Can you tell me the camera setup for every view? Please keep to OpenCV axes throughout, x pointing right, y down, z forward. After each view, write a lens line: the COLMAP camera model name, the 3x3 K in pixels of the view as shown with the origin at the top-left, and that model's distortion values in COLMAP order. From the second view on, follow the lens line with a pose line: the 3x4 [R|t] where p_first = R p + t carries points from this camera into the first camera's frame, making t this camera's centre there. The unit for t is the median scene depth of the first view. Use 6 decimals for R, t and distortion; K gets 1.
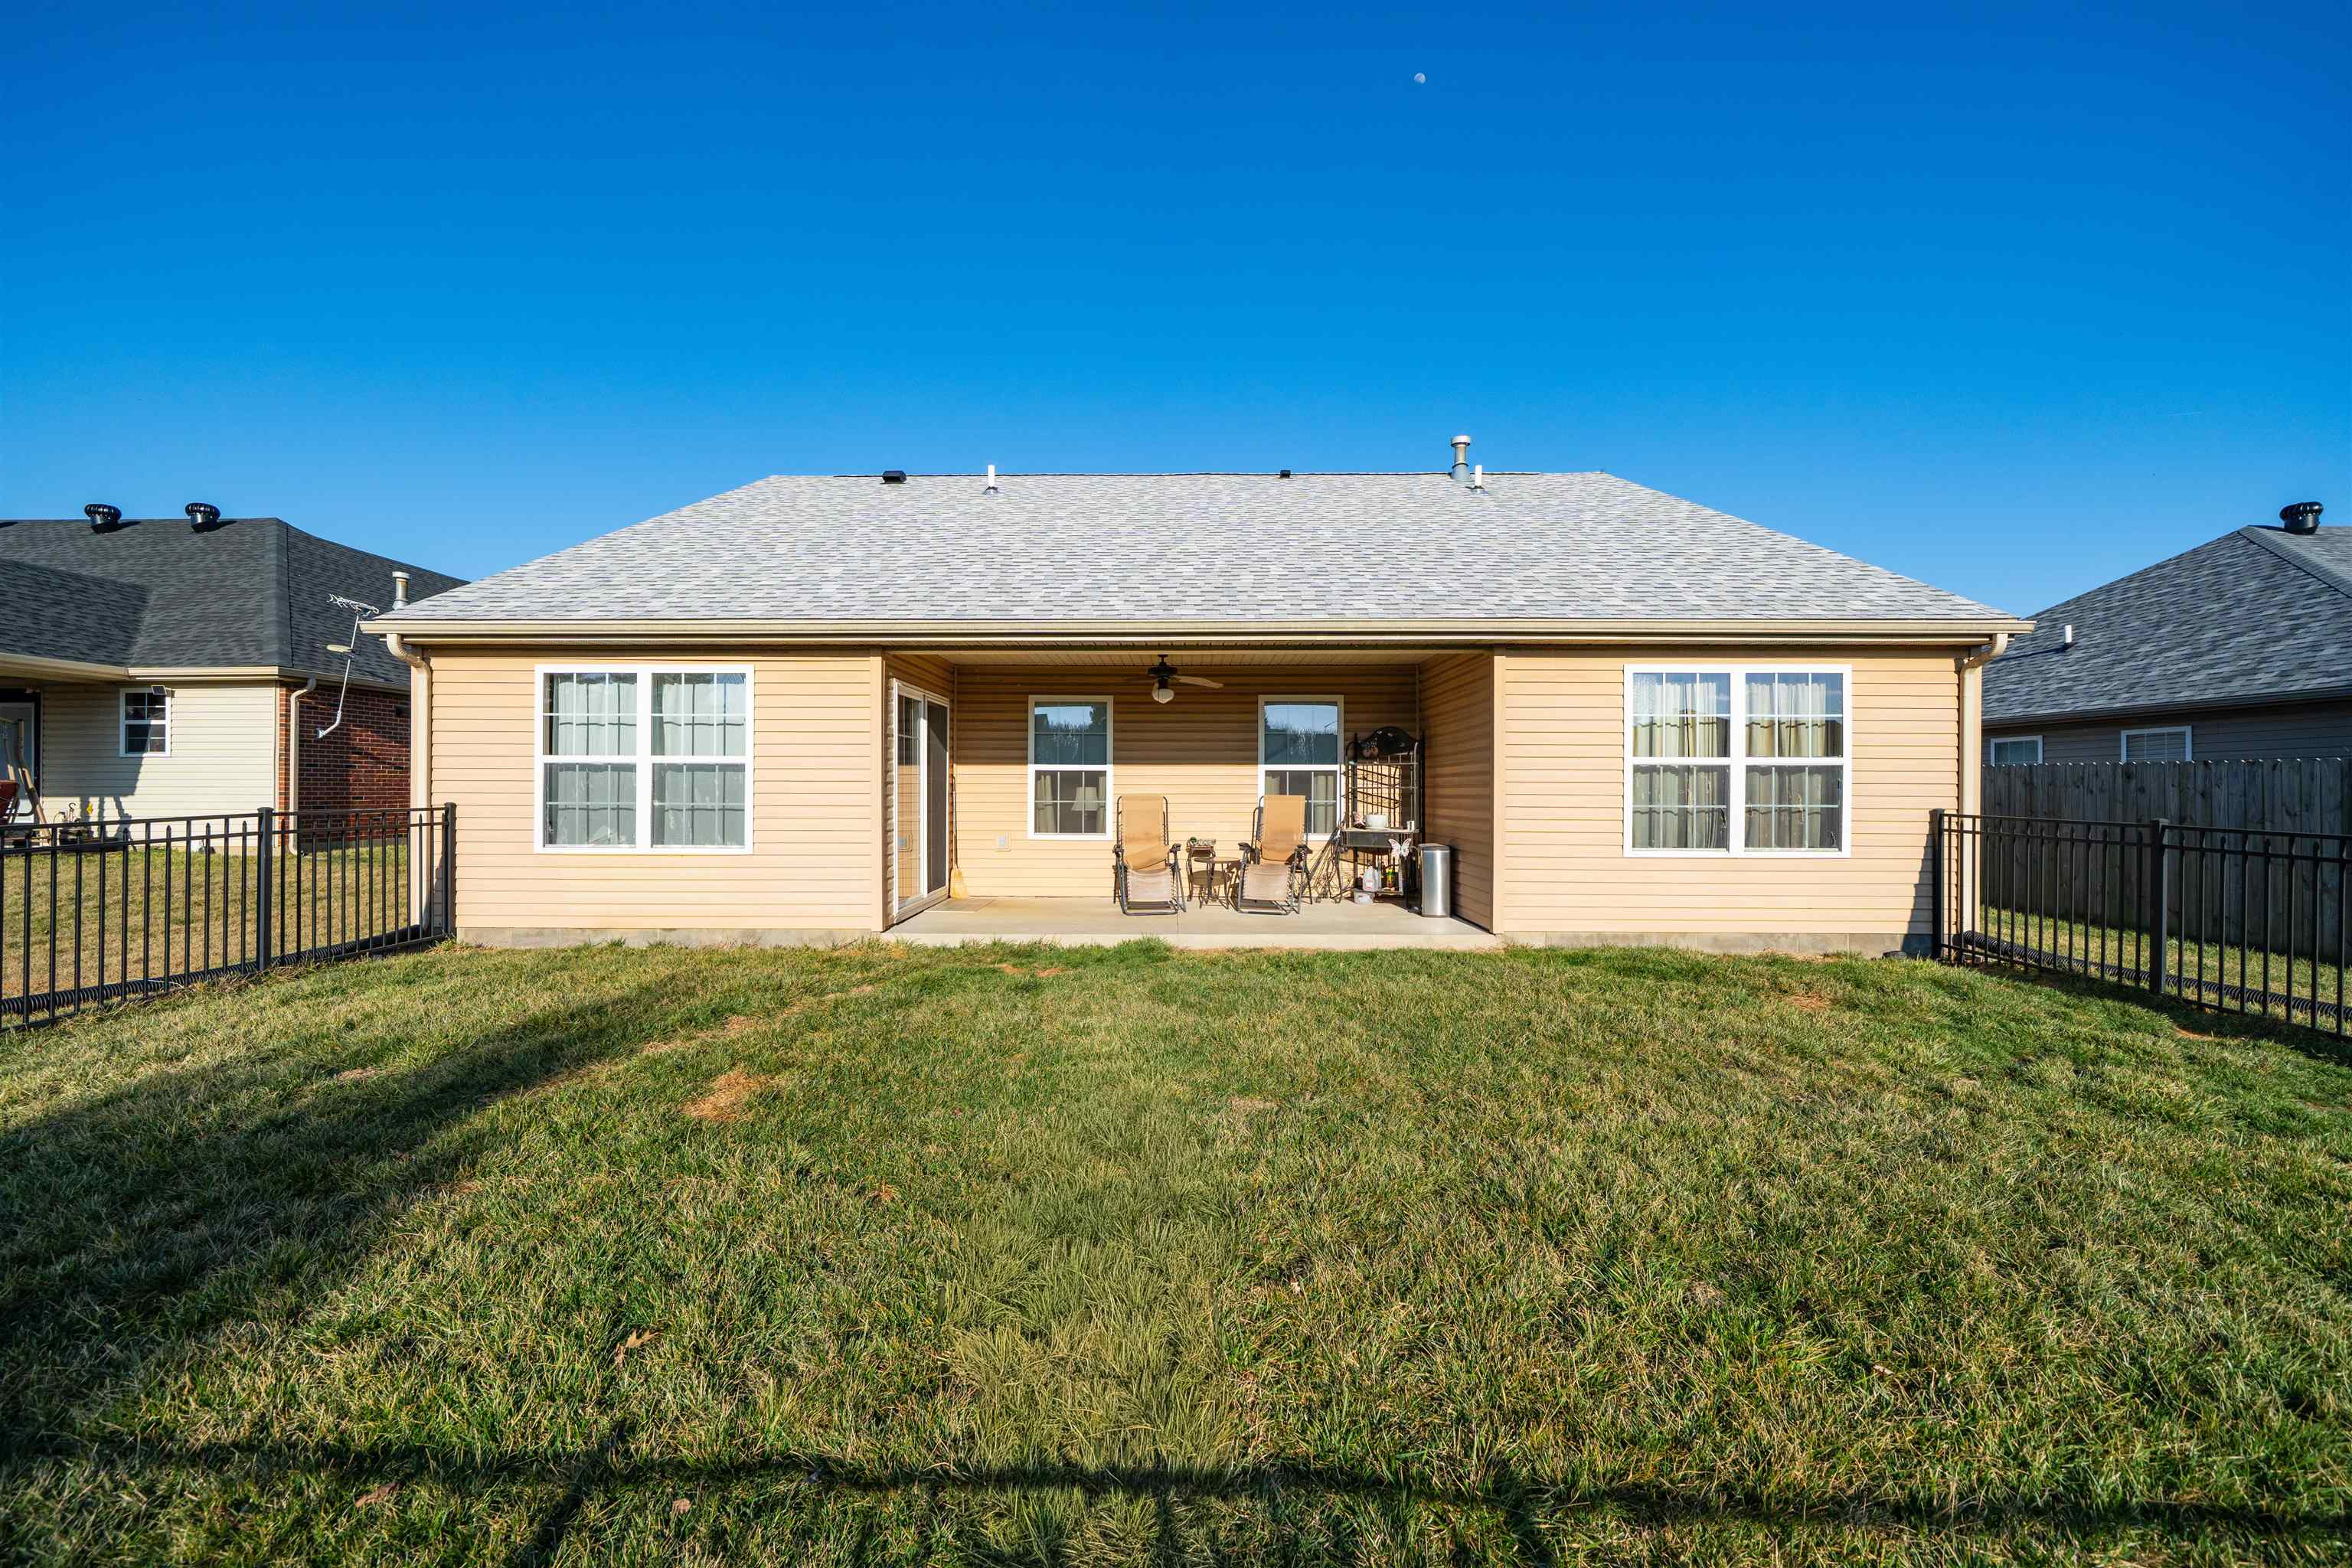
lens RADIAL K [[990.8, 0, 1143.0], [0, 990.8, 788.8], [0, 0, 1]] dist [-0.006584, -0.000286]
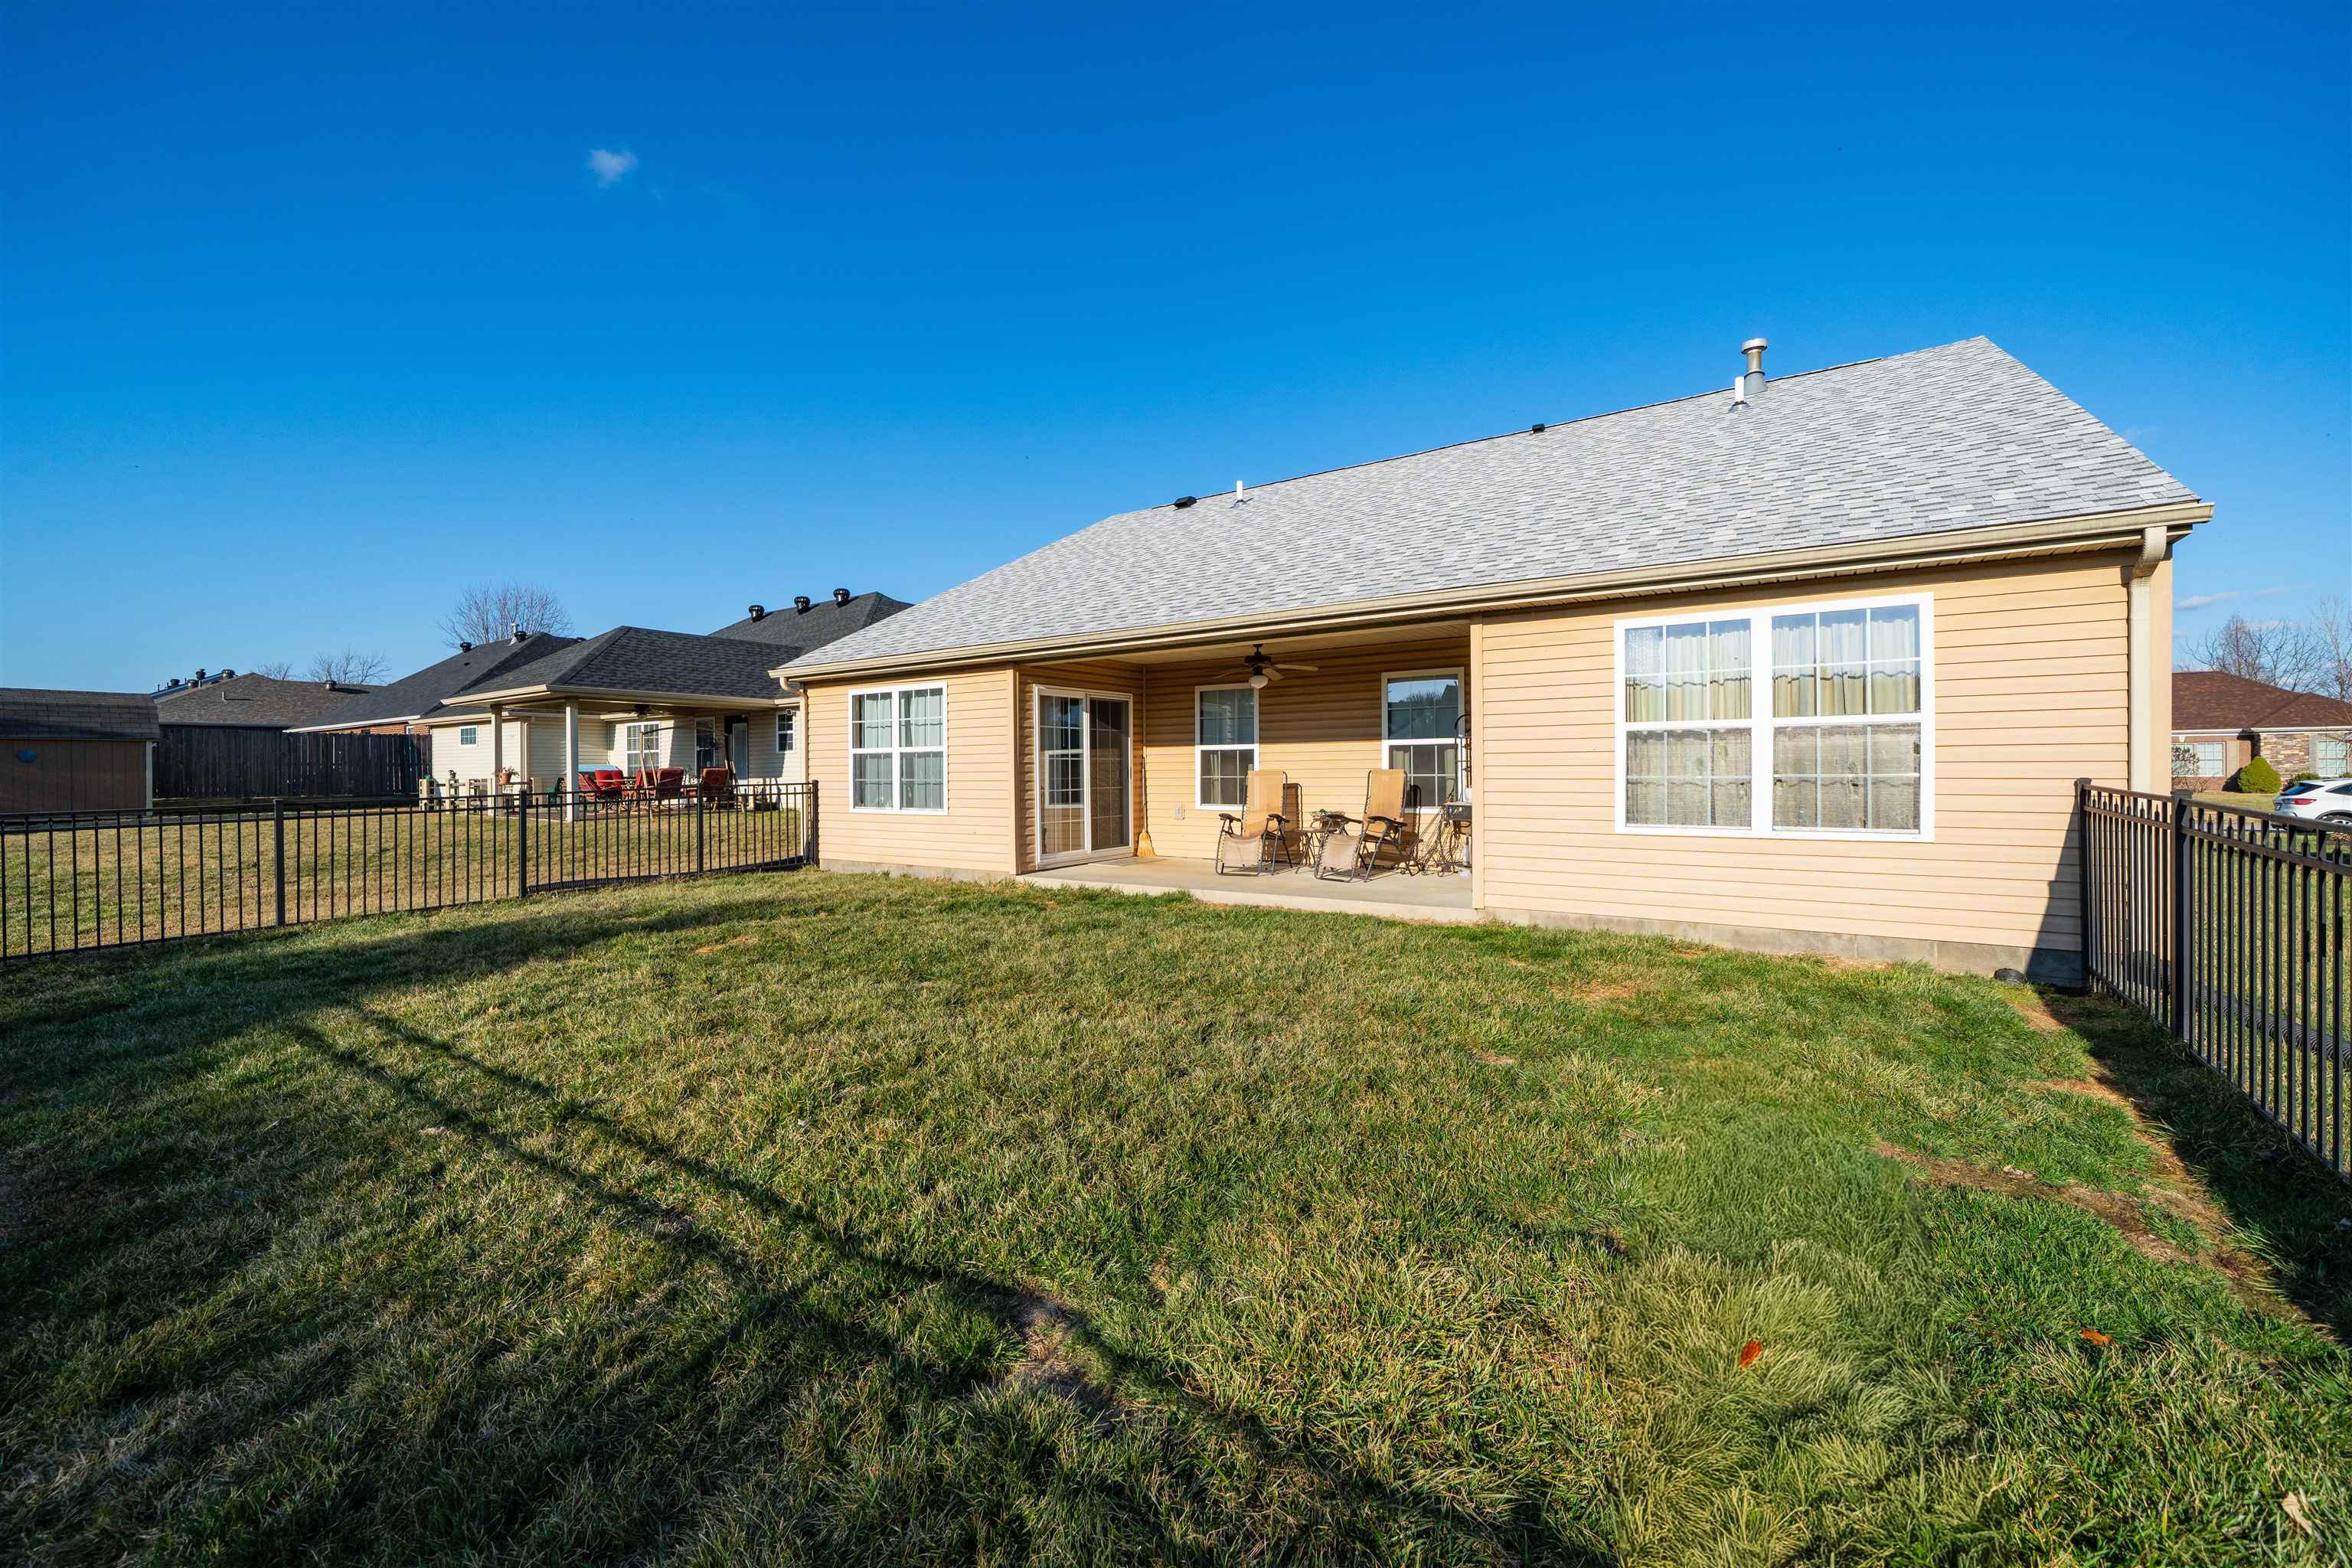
lens RADIAL K [[990.8, 0, 1143.0], [0, 990.8, 788.8], [0, 0, 1]] dist [-0.006584, -0.000286]
pose [[0.810918, 0.000306, -0.585159, 0.658428], [0.012795, 0.999751, 0.018254, 0.005832], [0.585019, -0.022290, 0.810713, 0.012693]]
